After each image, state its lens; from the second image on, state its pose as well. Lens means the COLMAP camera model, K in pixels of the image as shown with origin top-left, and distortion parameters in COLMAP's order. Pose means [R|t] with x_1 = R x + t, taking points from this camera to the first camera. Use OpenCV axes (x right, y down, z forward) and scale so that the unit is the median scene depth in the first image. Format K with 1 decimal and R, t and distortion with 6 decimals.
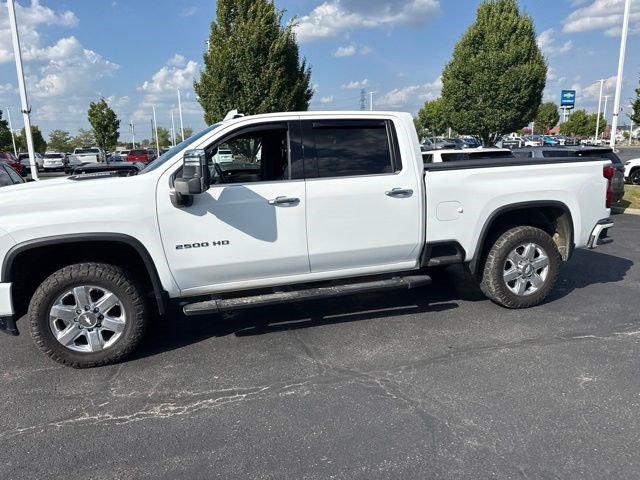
lens RADIAL K [[455.8, 0, 322.4], [0, 455.8, 240.9], [0, 0, 1]] dist [0.029347, -0.043676]
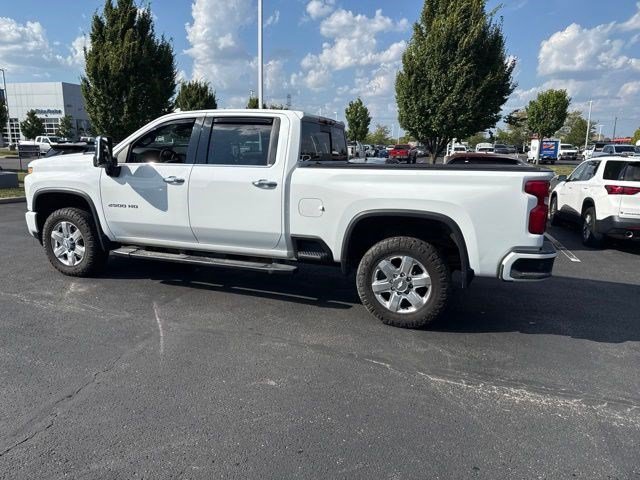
lens RADIAL K [[455.8, 0, 322.4], [0, 455.8, 240.9], [0, 0, 1]] dist [0.029347, -0.043676]
pose [[0.805338, 0.162711, -0.570049, 0.911677], [-0.159086, 0.985642, 0.056586, -0.054664], [0.571072, 0.045116, 0.819660, 0.190265]]
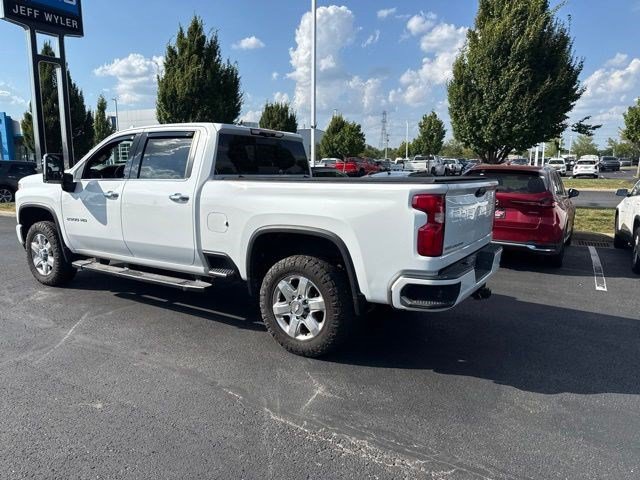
lens RADIAL K [[458.0, 0, 322.6], [0, 458.0, 235.5], [0, 0, 1]] dist [0.054243, -0.074559]
pose [[0.664730, 0.147052, -0.732468, 1.181638], [-0.169251, 0.984587, 0.044069, -0.123138], [0.727659, 0.094677, 0.679373, 0.511018]]
